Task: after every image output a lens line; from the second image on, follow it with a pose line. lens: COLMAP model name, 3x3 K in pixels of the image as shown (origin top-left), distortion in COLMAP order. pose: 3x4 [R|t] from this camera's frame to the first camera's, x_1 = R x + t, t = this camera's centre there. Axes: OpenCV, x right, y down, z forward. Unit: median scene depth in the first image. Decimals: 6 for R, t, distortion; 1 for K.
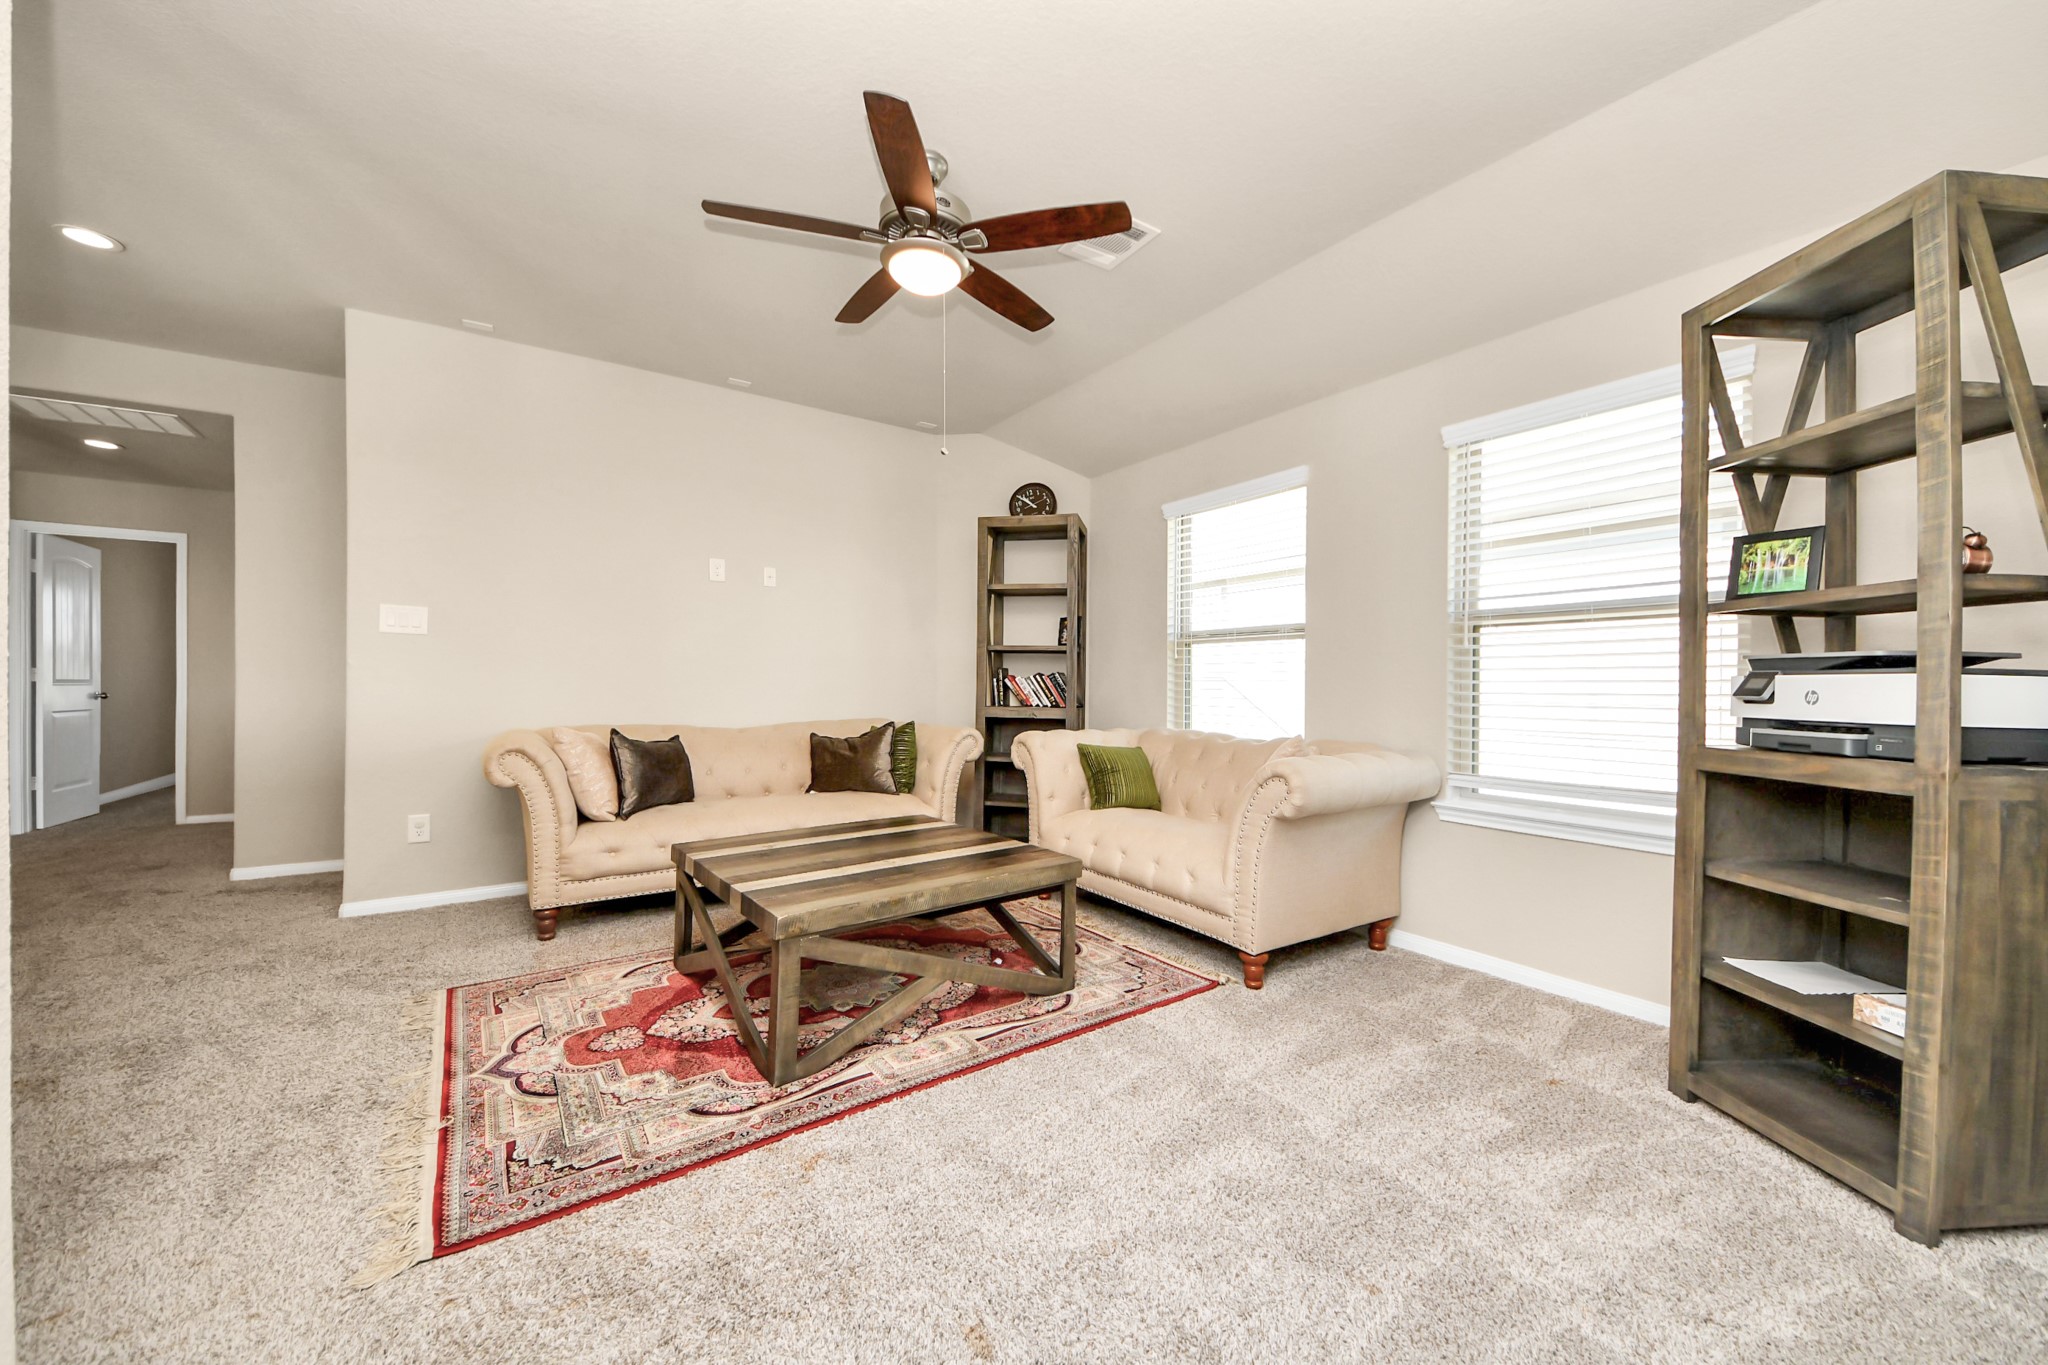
lens RADIAL K [[743.0, 0, 1024.0], [0, 743.0, 682.5], [0, 0, 1]] dist [0.029198, -0.000131]
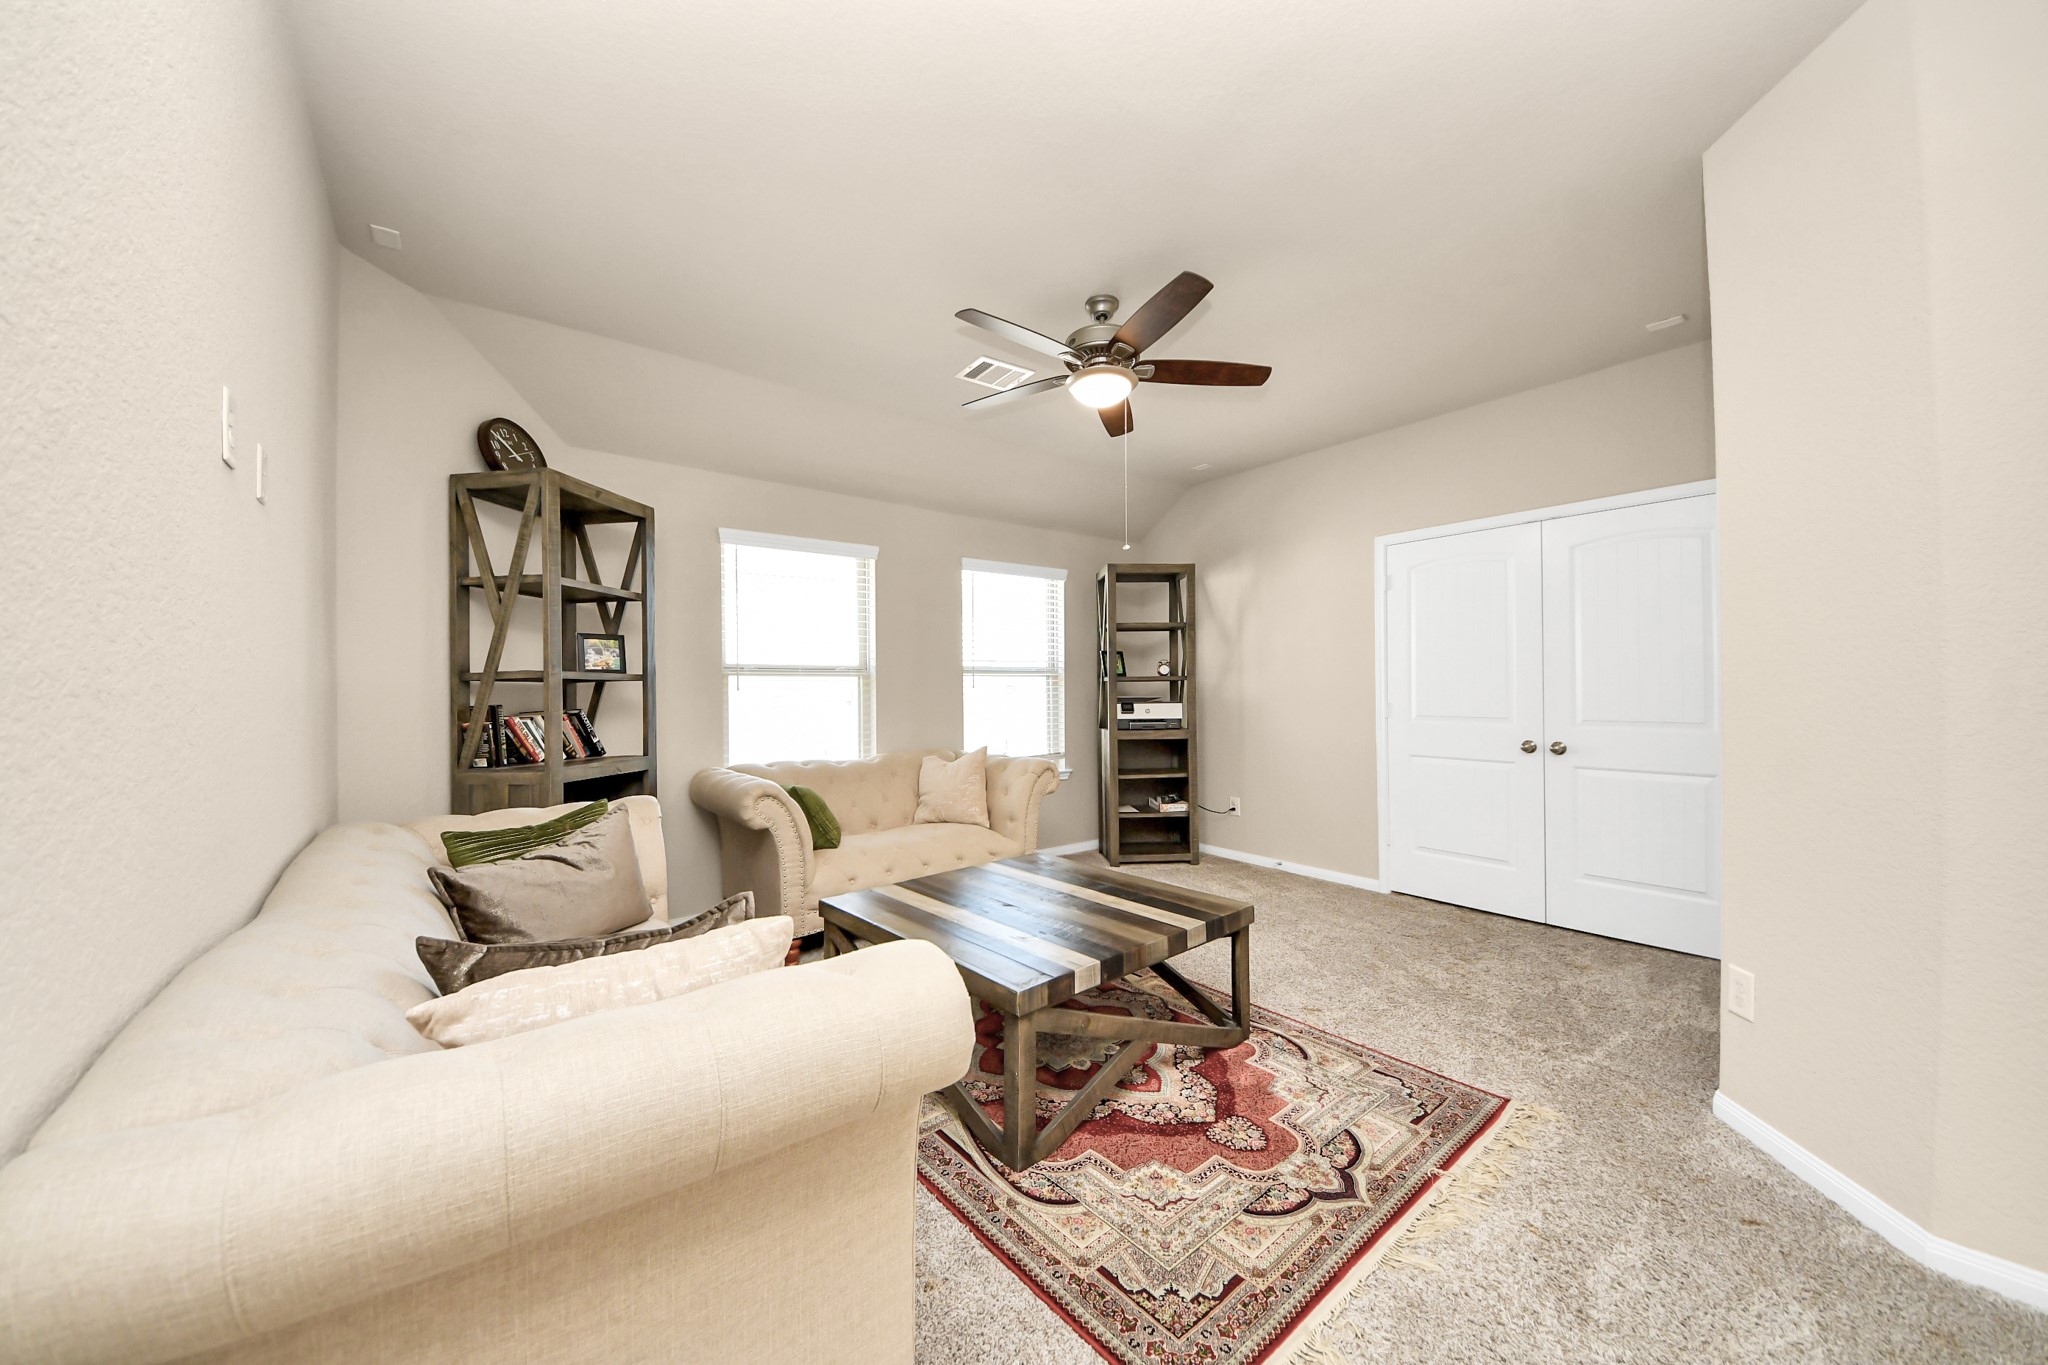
lens RADIAL K [[743.0, 0, 1024.0], [0, 743.0, 682.5], [0, 0, 1]] dist [0.029198, -0.000131]
pose [[-0.065639, 0.008694, 0.997806, -0.881947], [0.019753, 0.999777, -0.007412, -0.038259], [-0.997648, 0.019223, -0.065796, 0.813147]]
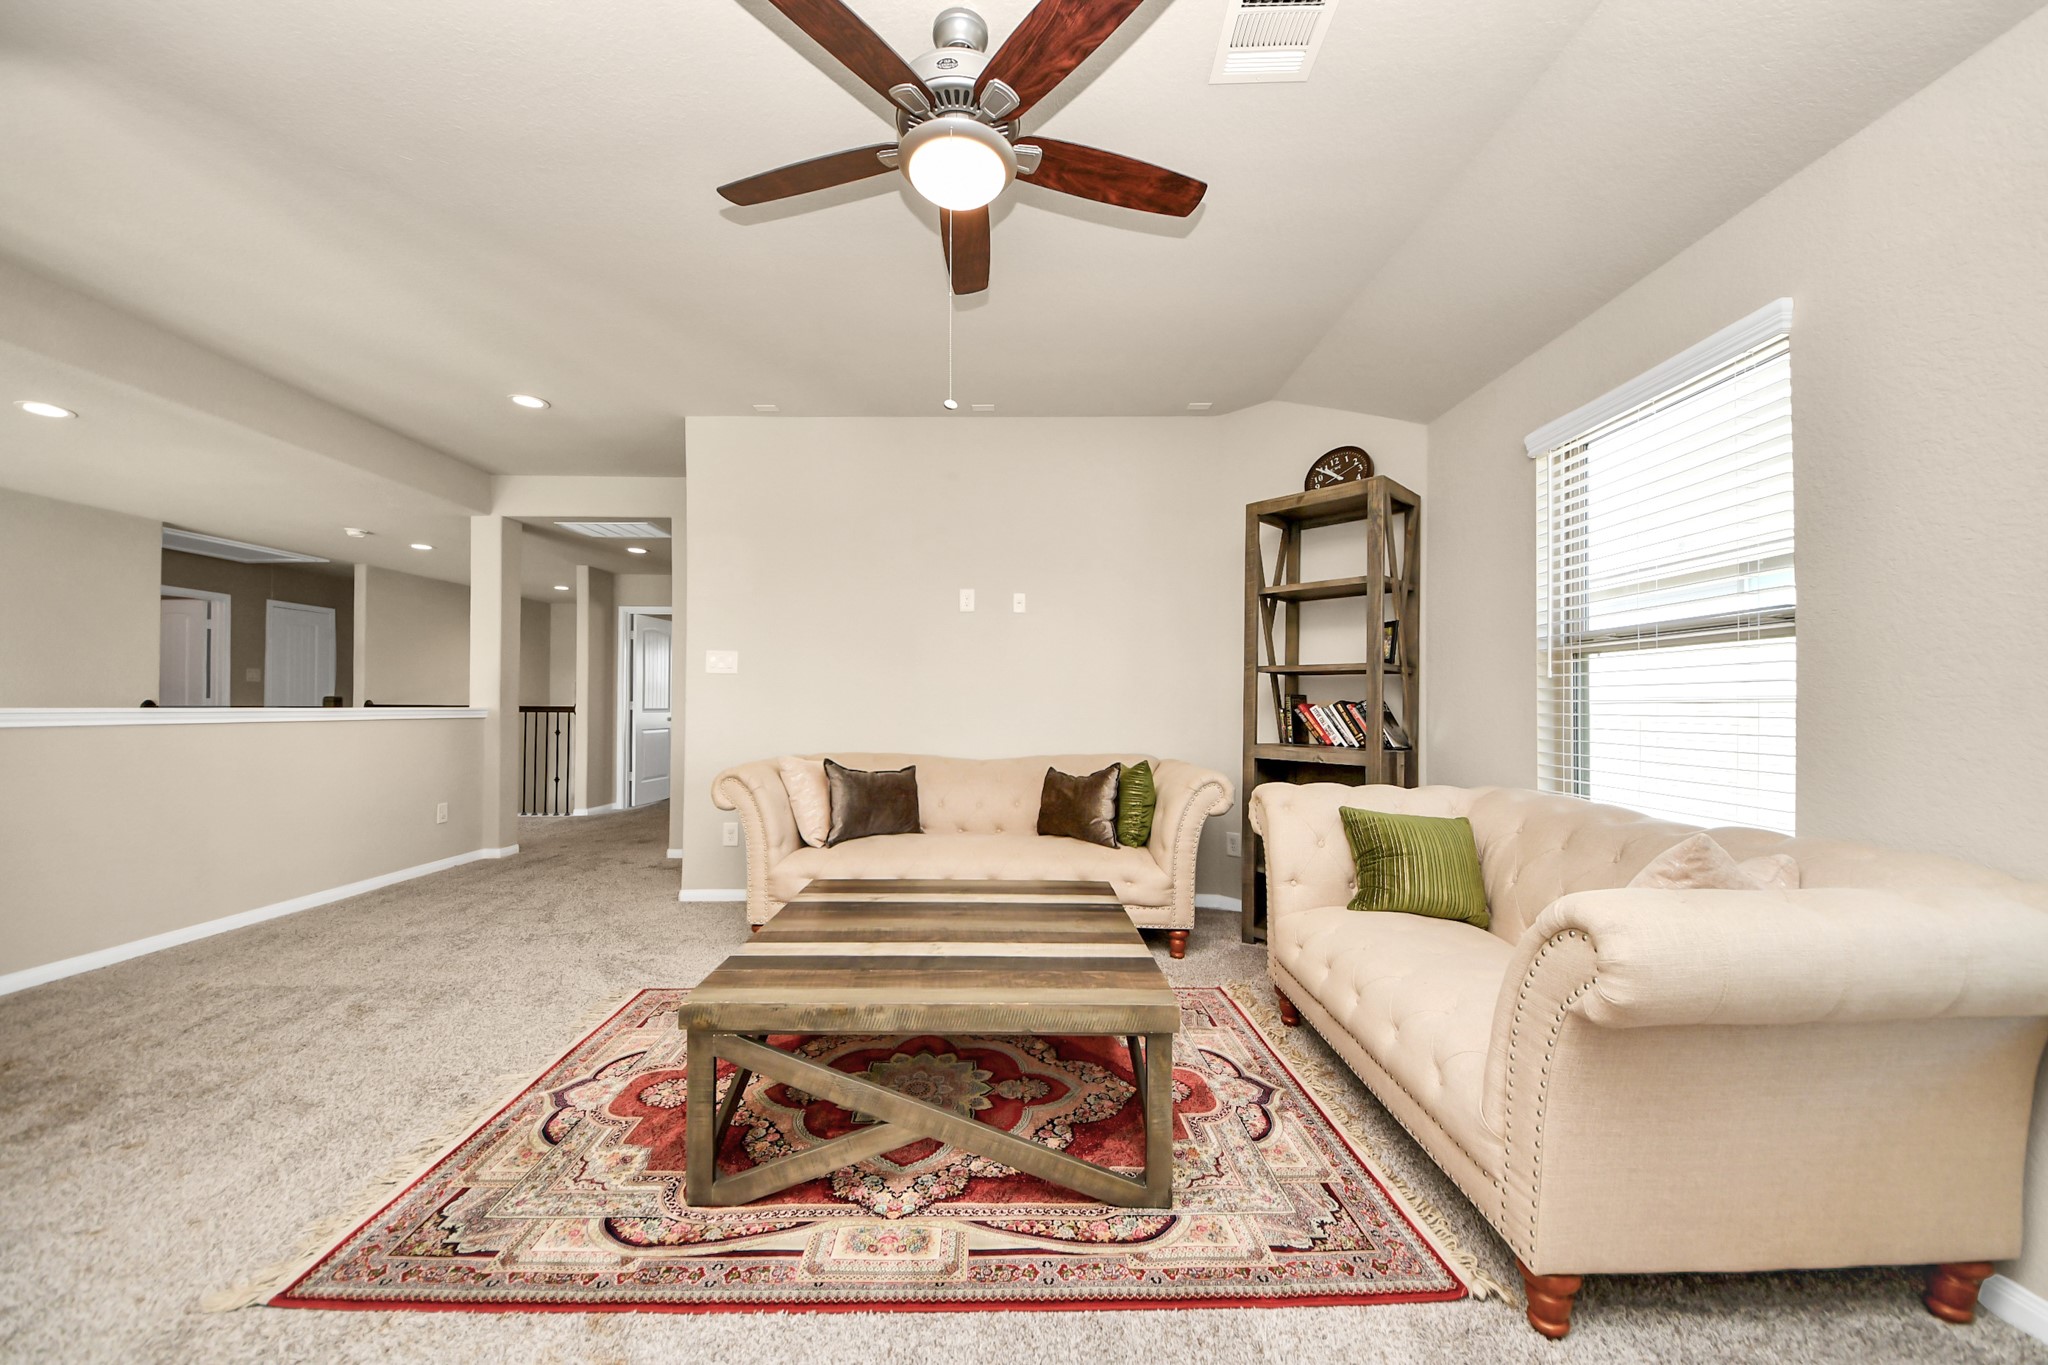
lens RADIAL K [[726.1, 0, 1017.3], [0, 726.1, 693.7], [0, 0, 1]] dist [0.036004, -0.027400]
pose [[0.824908, -0.008717, -0.565199, 0.224743], [-0.000272, 0.999875, -0.015817, -0.011357], [0.565267, 0.013201, 0.824803, 0.297690]]
